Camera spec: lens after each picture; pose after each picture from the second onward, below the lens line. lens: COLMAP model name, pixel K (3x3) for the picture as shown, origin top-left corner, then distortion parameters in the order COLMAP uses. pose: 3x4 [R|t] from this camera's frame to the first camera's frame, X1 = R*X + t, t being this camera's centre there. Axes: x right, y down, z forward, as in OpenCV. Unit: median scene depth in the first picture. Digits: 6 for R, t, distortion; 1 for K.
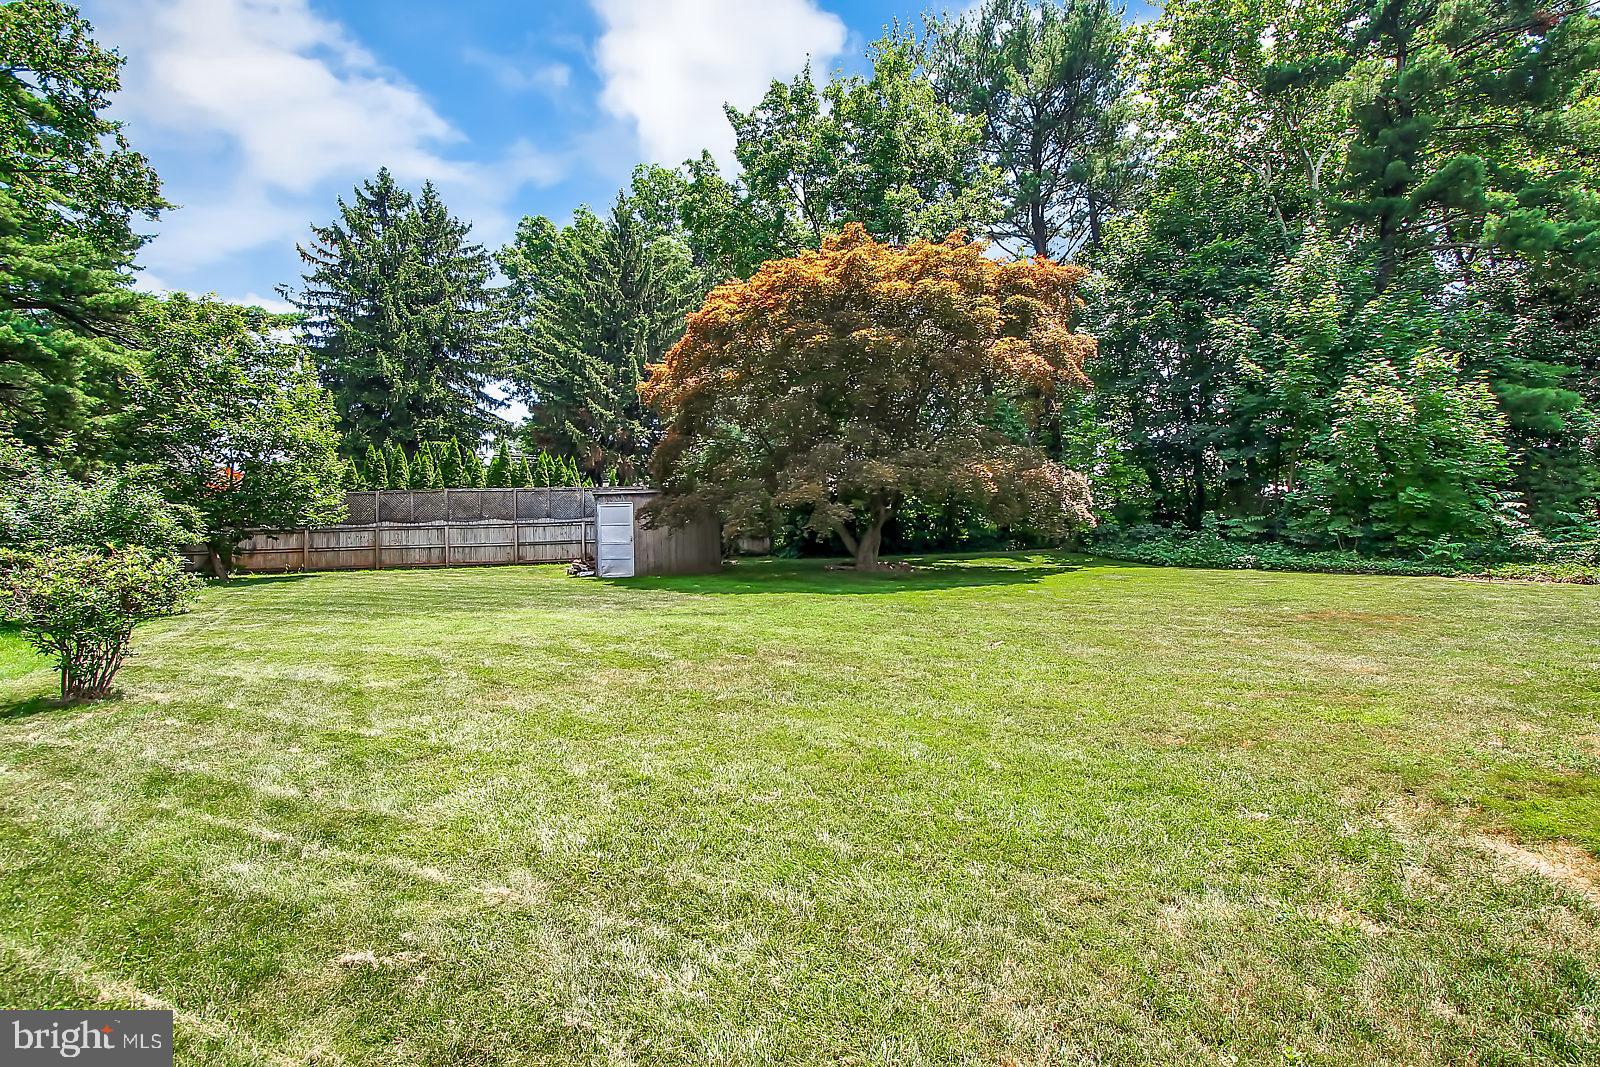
lens RADIAL K [[766.8, 0, 800.0], [0, 766.8, 533.5], [0, 0, 1]] dist [0.001434, 0.000637]
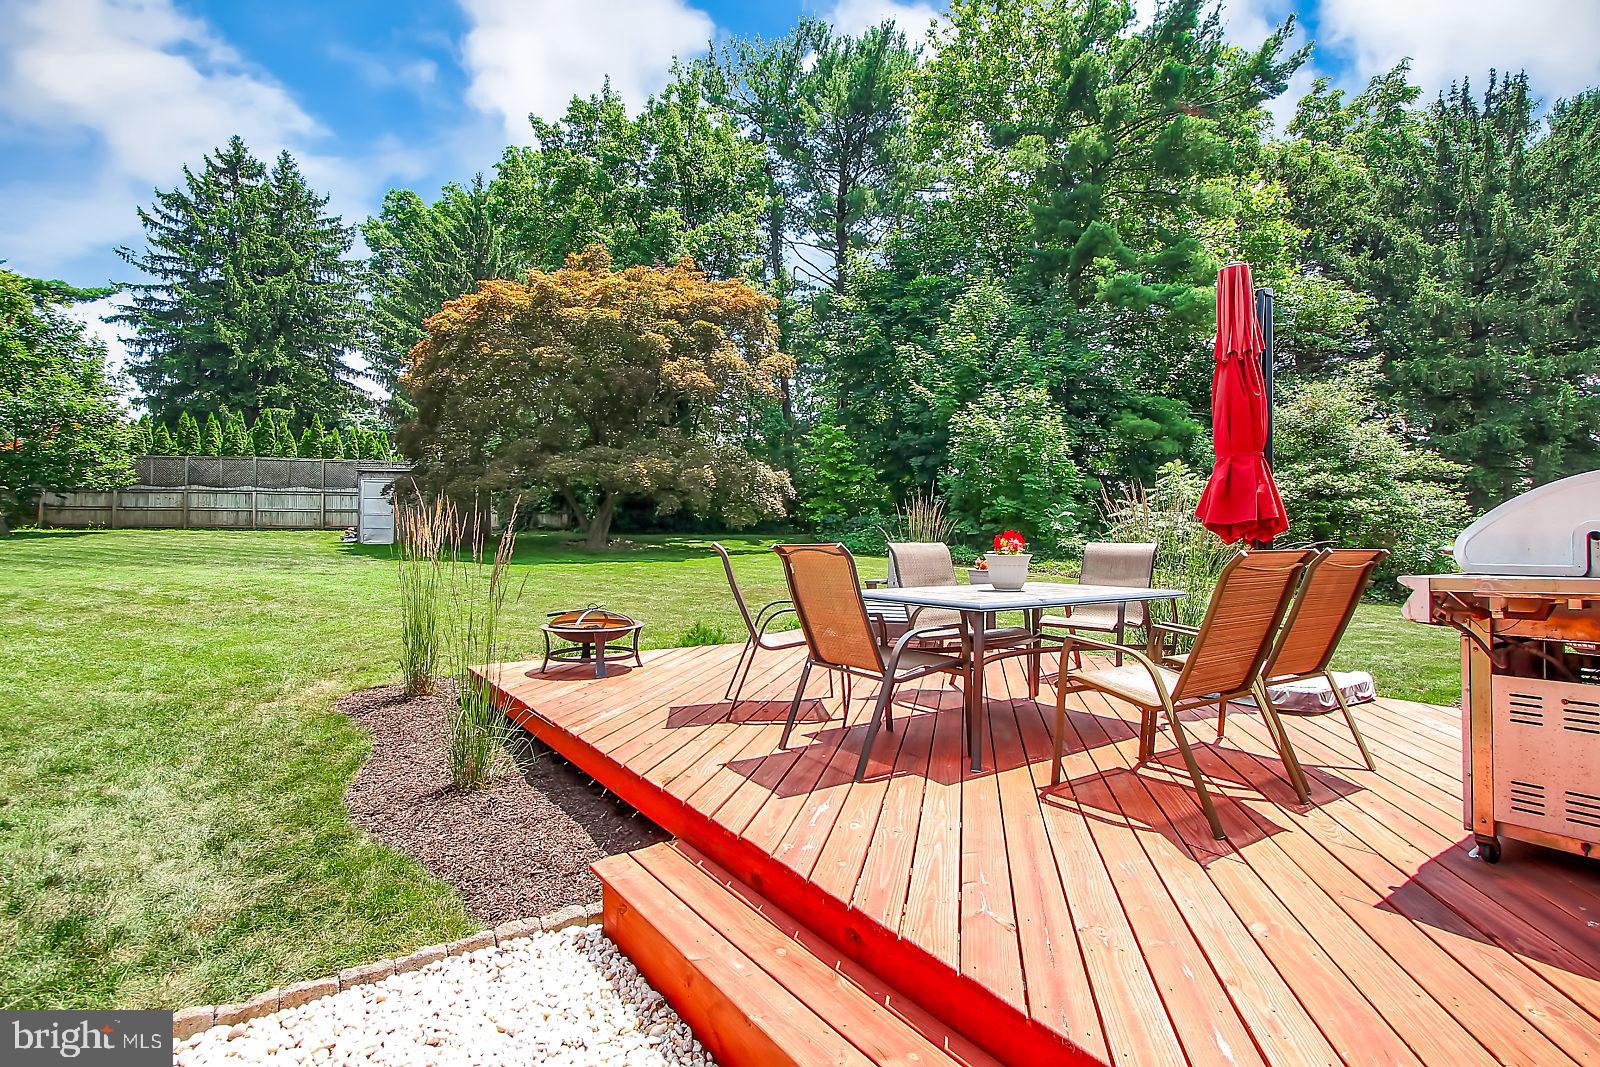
lens RADIAL K [[770.0, 0, 800.0], [0, 770.0, 533.5], [0, 0, 1]] dist [0.003041, -0.000001]
pose [[0.996941, 0.038989, 0.067745, 0.230623], [-0.041069, 0.998718, 0.029598, -0.013980], [-0.066504, -0.032289, 0.997264, -0.135519]]
